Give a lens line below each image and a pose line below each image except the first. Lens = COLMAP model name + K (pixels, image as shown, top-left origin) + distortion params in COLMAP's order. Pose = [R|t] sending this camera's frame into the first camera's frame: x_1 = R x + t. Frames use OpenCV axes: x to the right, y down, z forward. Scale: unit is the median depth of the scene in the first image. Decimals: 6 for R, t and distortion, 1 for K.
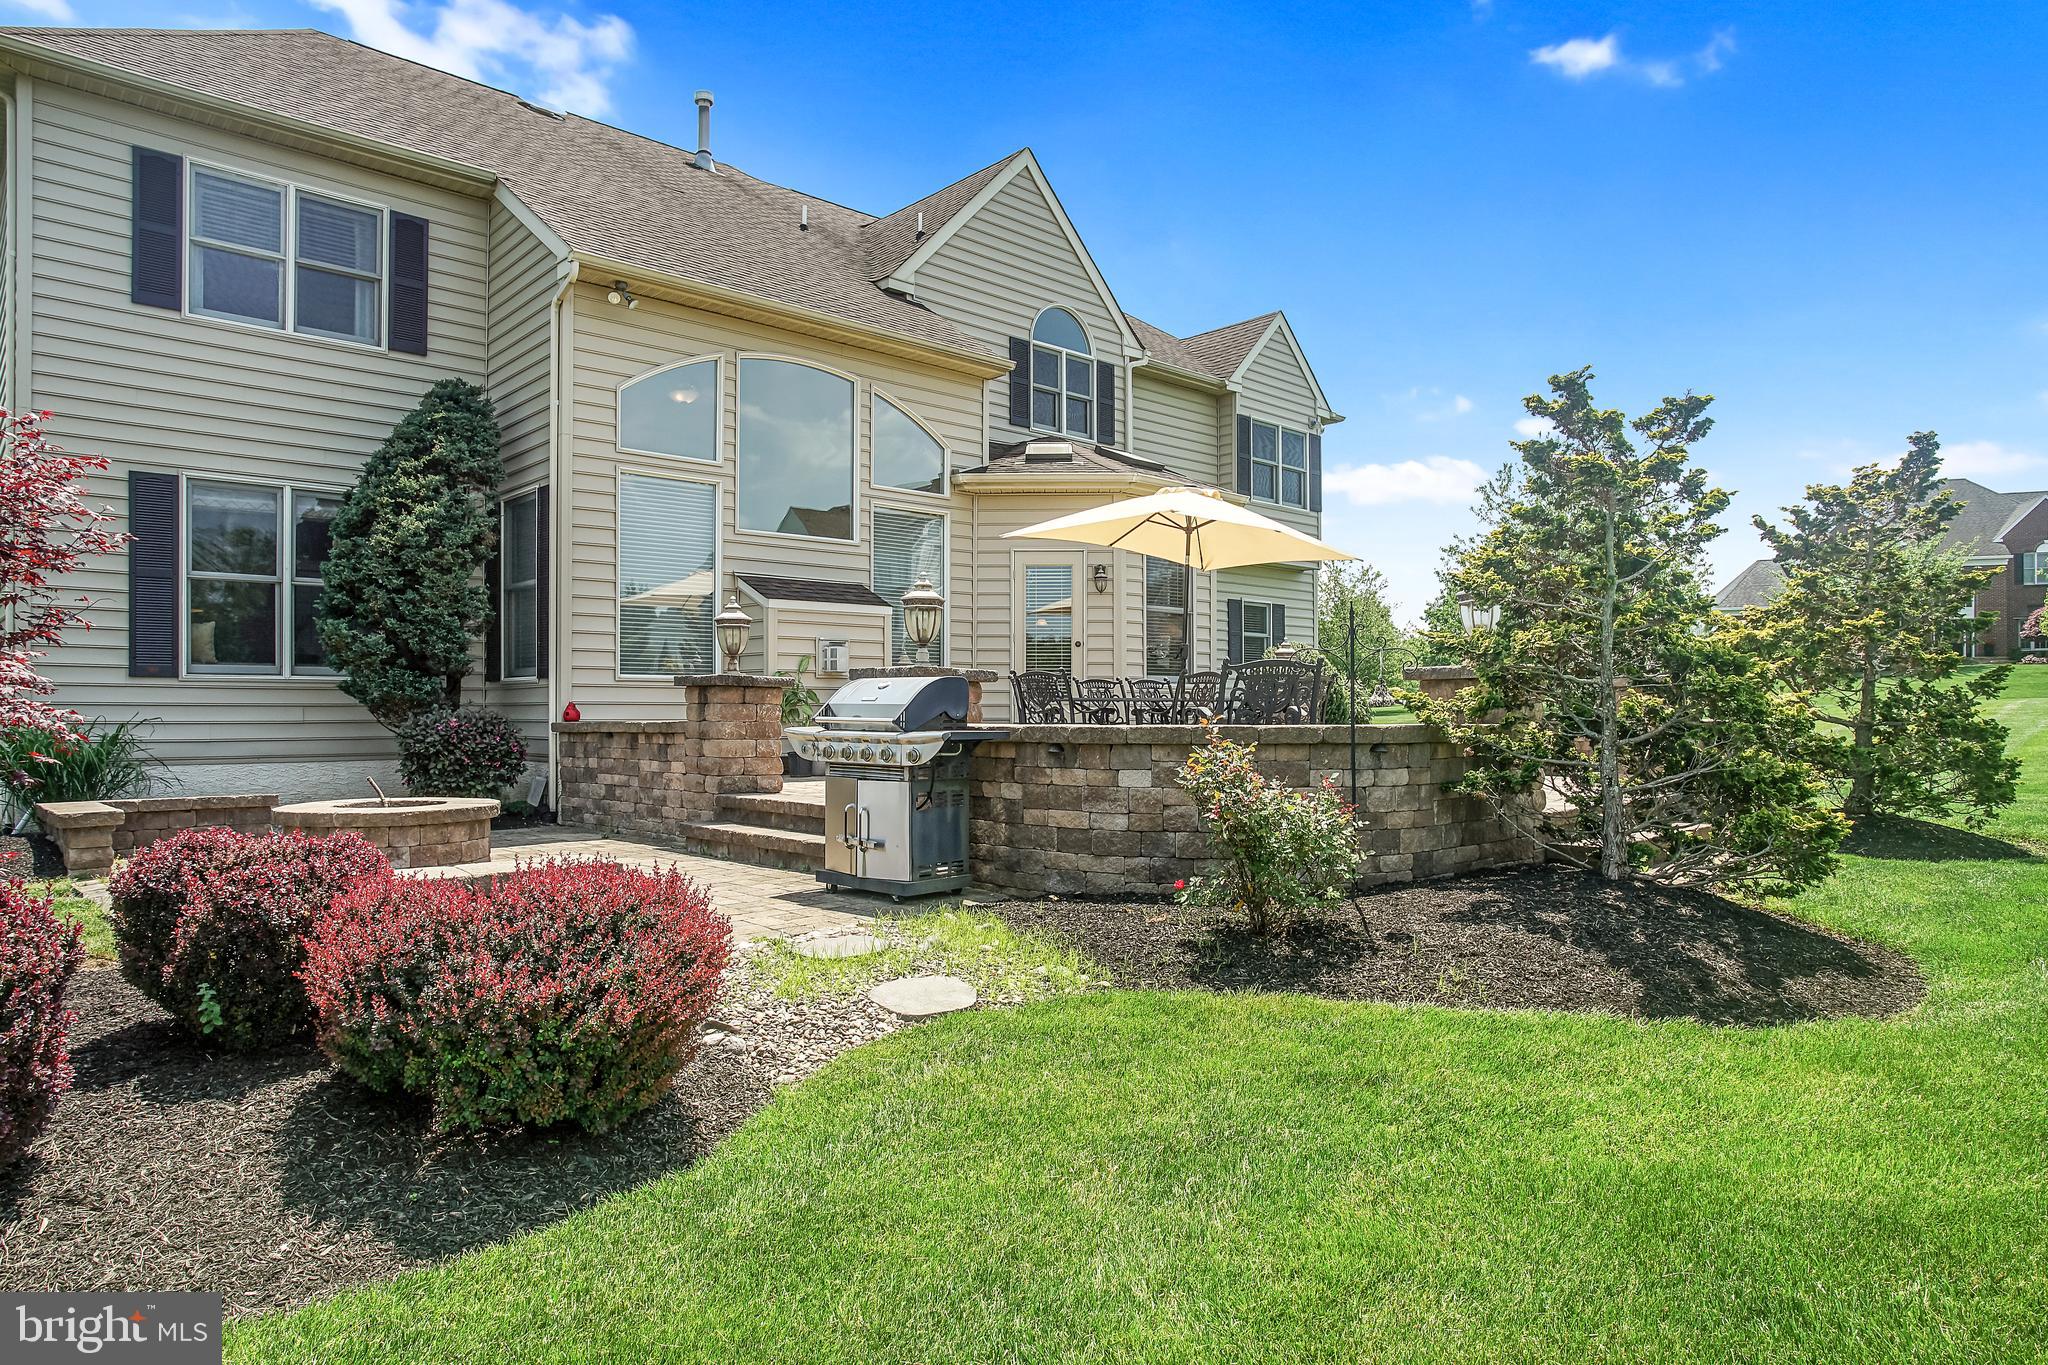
lens RADIAL K [[1245.1, 0, 1030.0], [0, 1245.1, 695.9], [0, 0, 1]] dist [-0.019048, 0.009141]
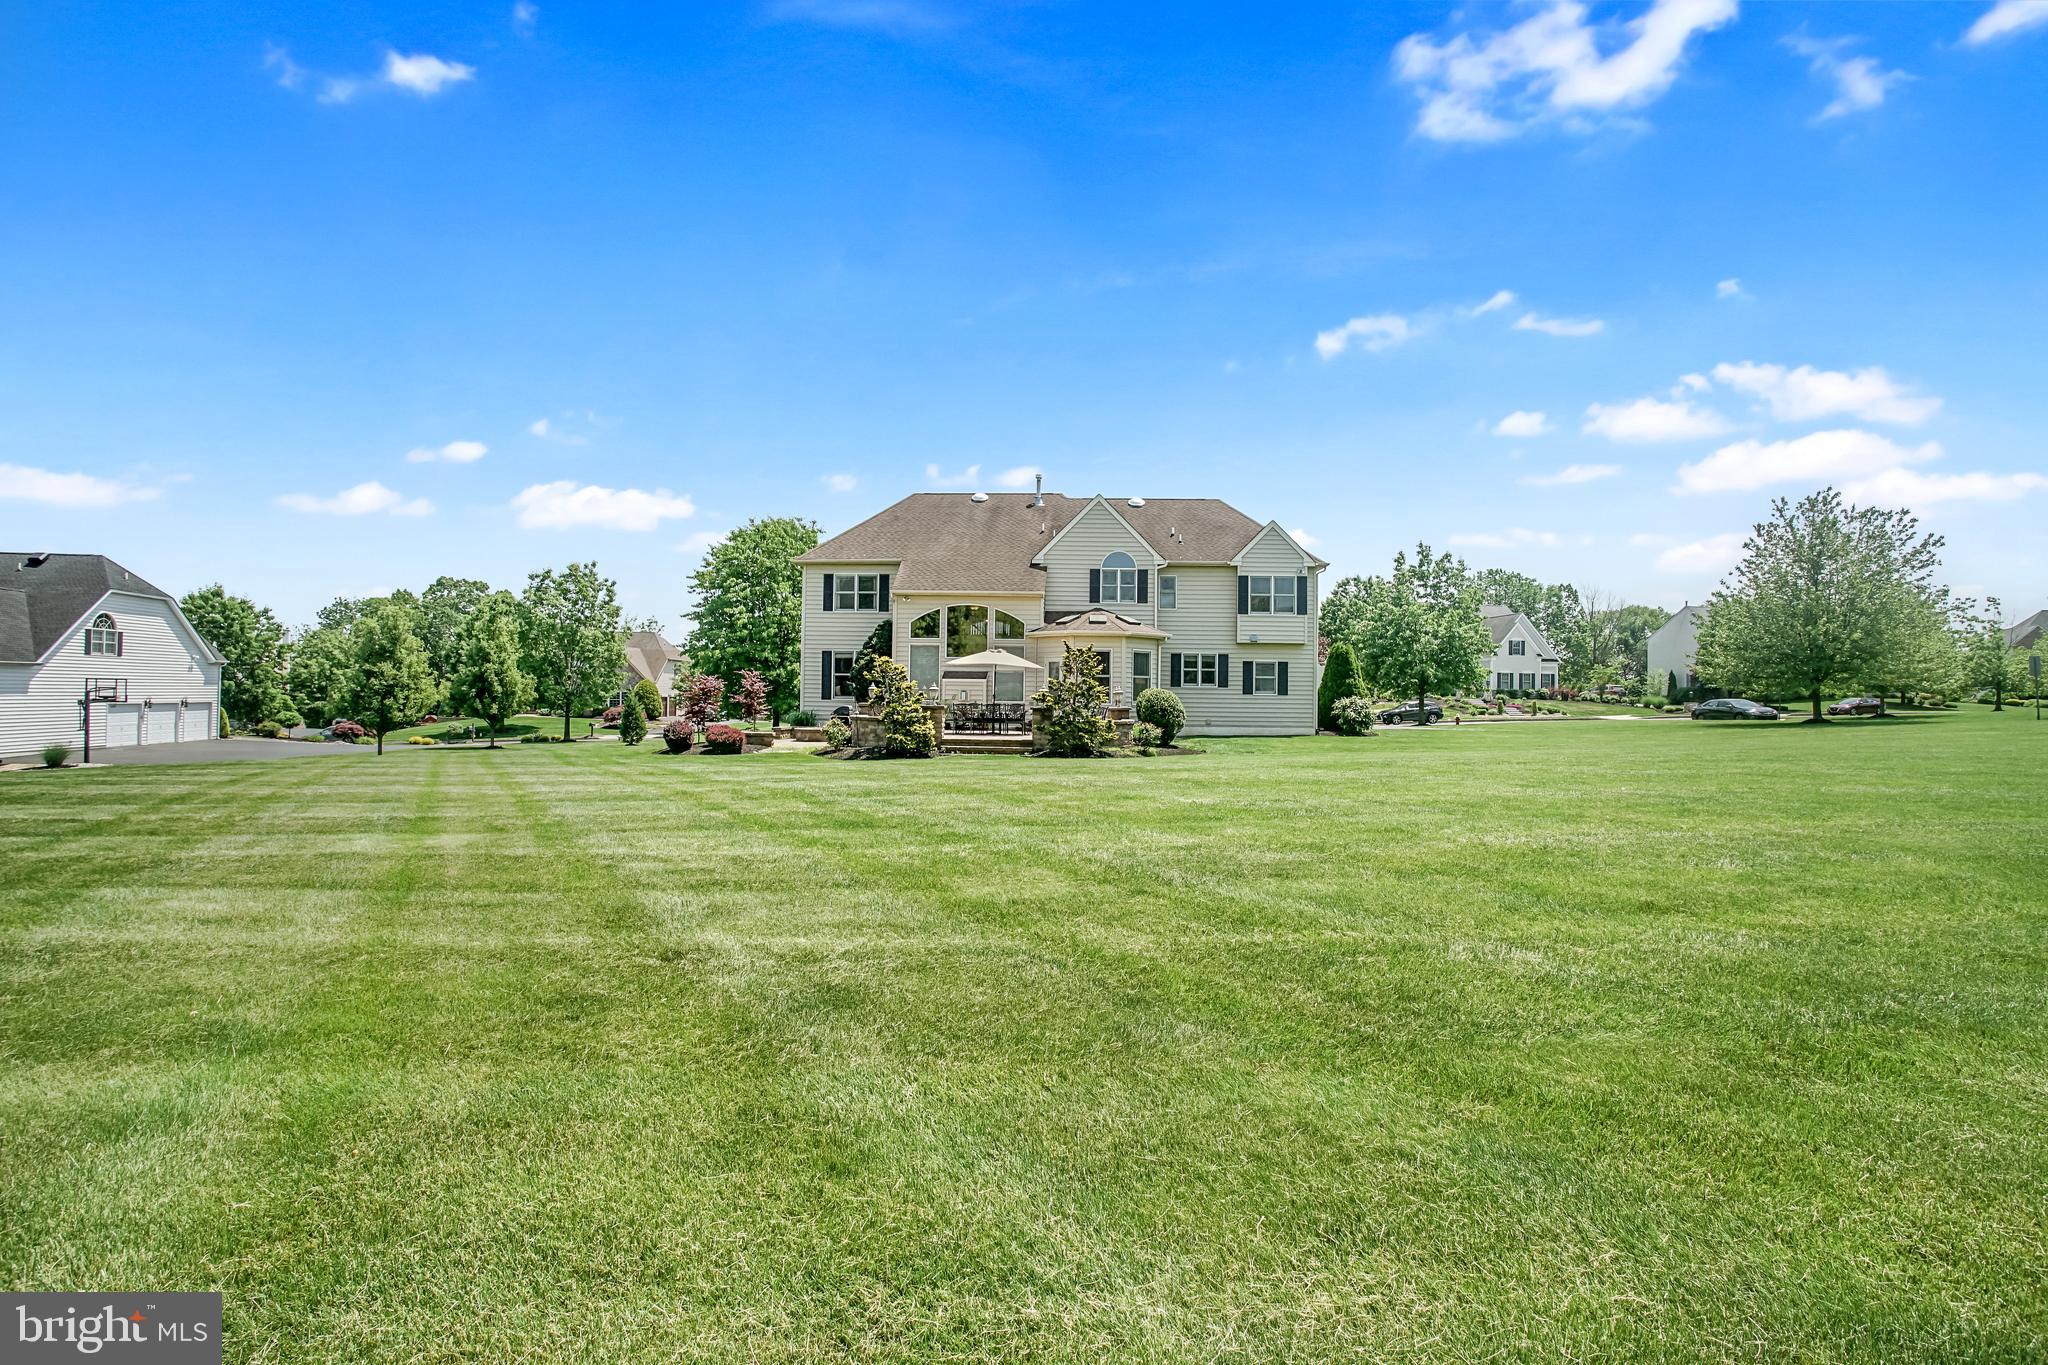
lens RADIAL K [[984.5, 0, 1016.9], [0, 984.5, 682.8], [0, 0, 1]] dist [-0.013294, 0.012555]
pose [[0.701579, 0.003993, -0.712581, 1.903186], [-0.006128, 0.999981, -0.000430, -0.066782], [0.712566, 0.004668, 0.701590, -0.793094]]
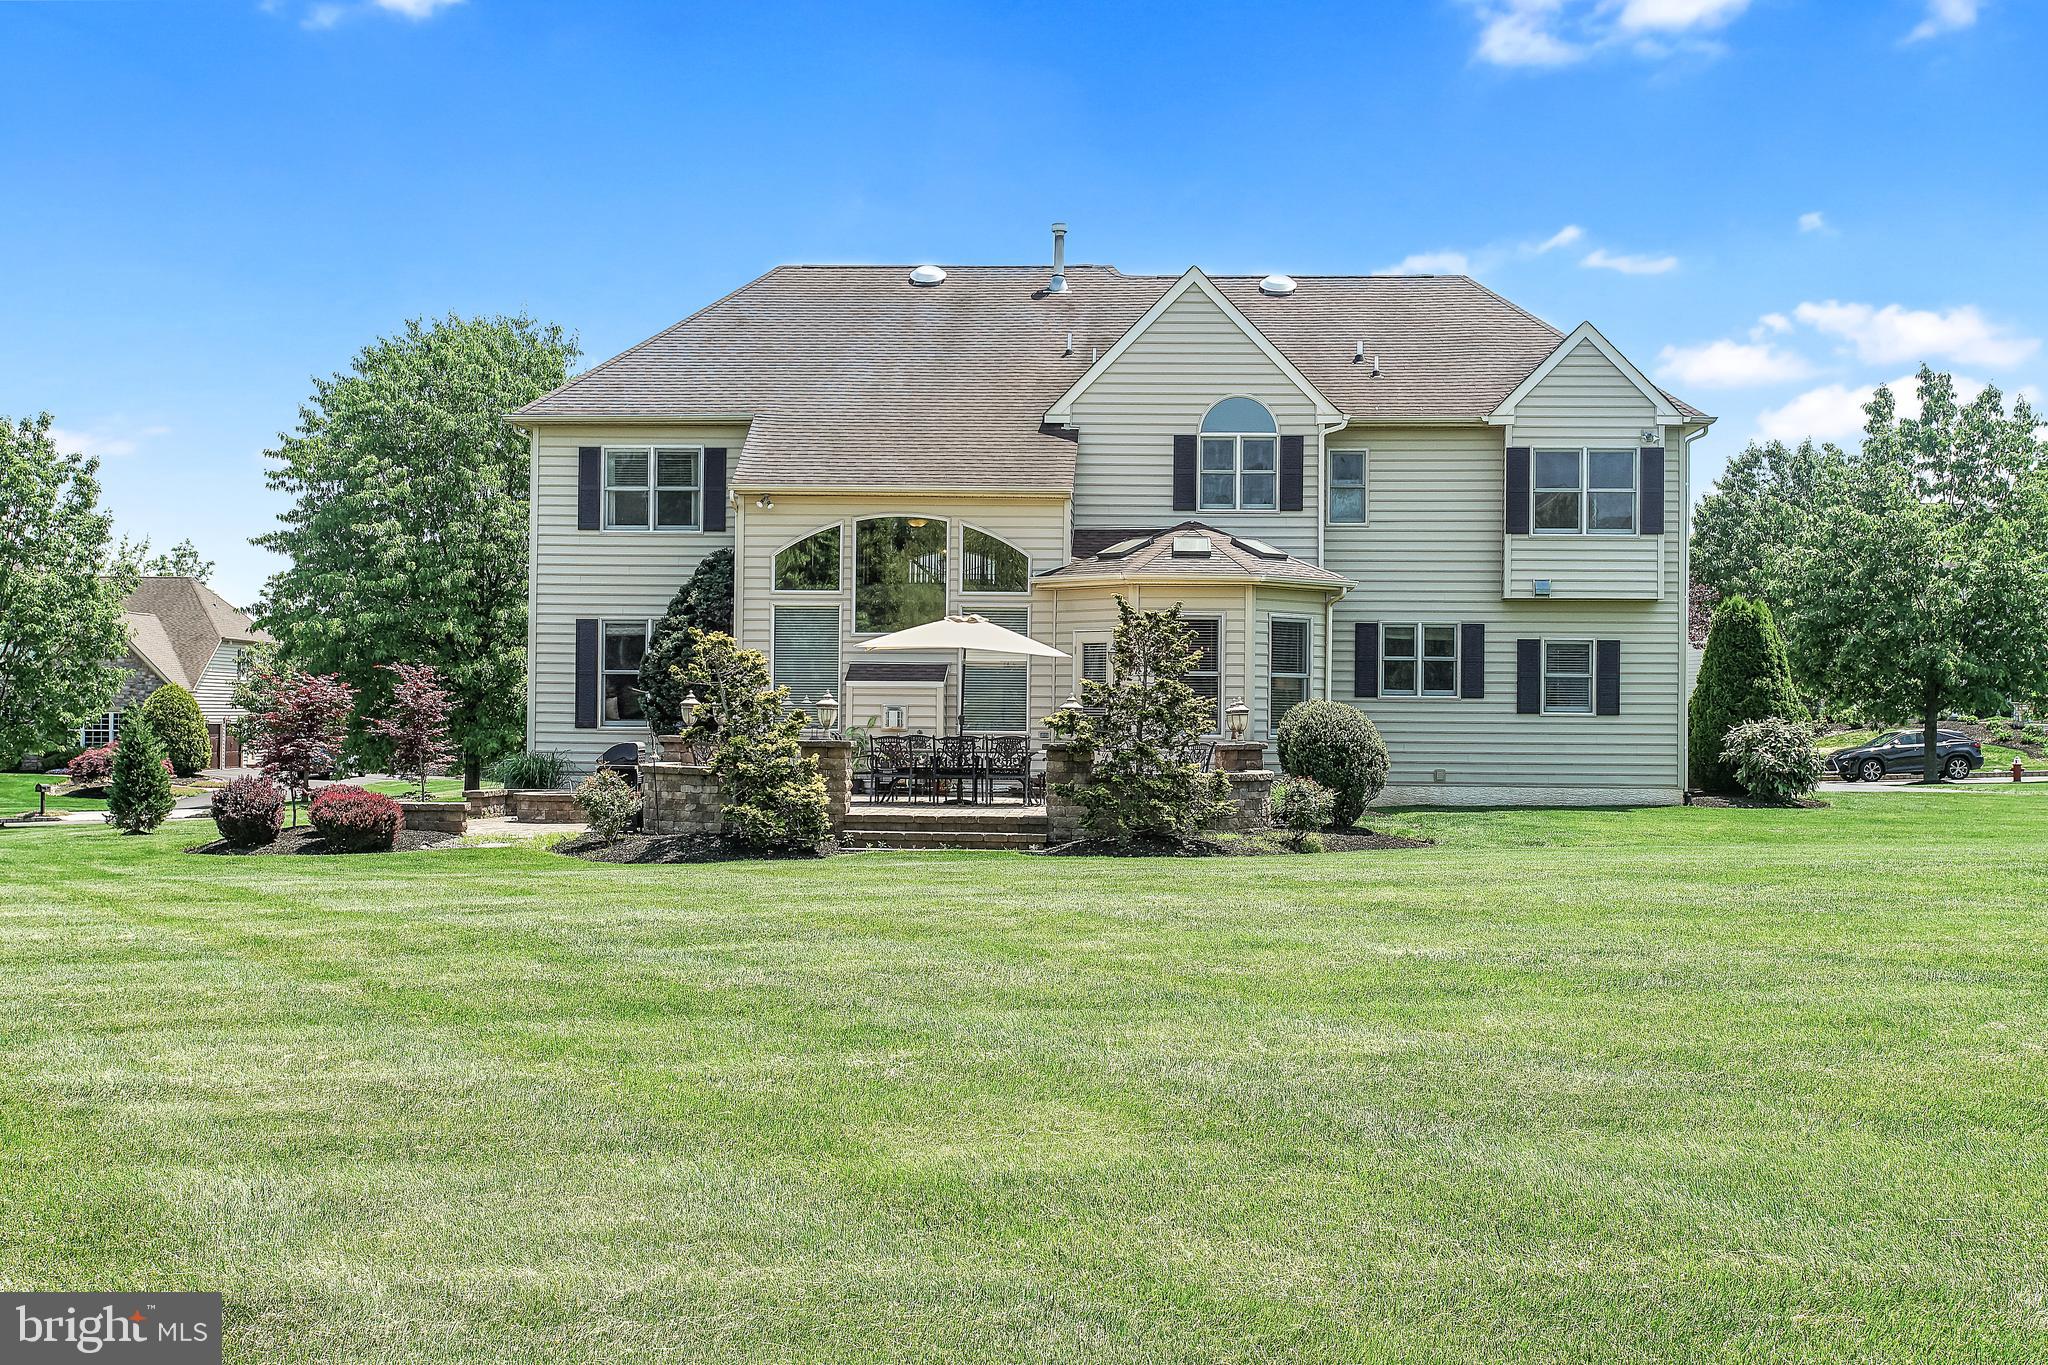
lens RADIAL K [[2244.8, 0, 1025.0], [0, 2244.8, 684.8], [0, 0, 1]] dist [0.055538, 0.000000]
pose [[0.706198, -0.000315, -0.708014, 1.951125], [-0.002726, 0.999991, -0.003163, -0.064216], [0.708009, 0.004164, 0.706191, -0.843592]]
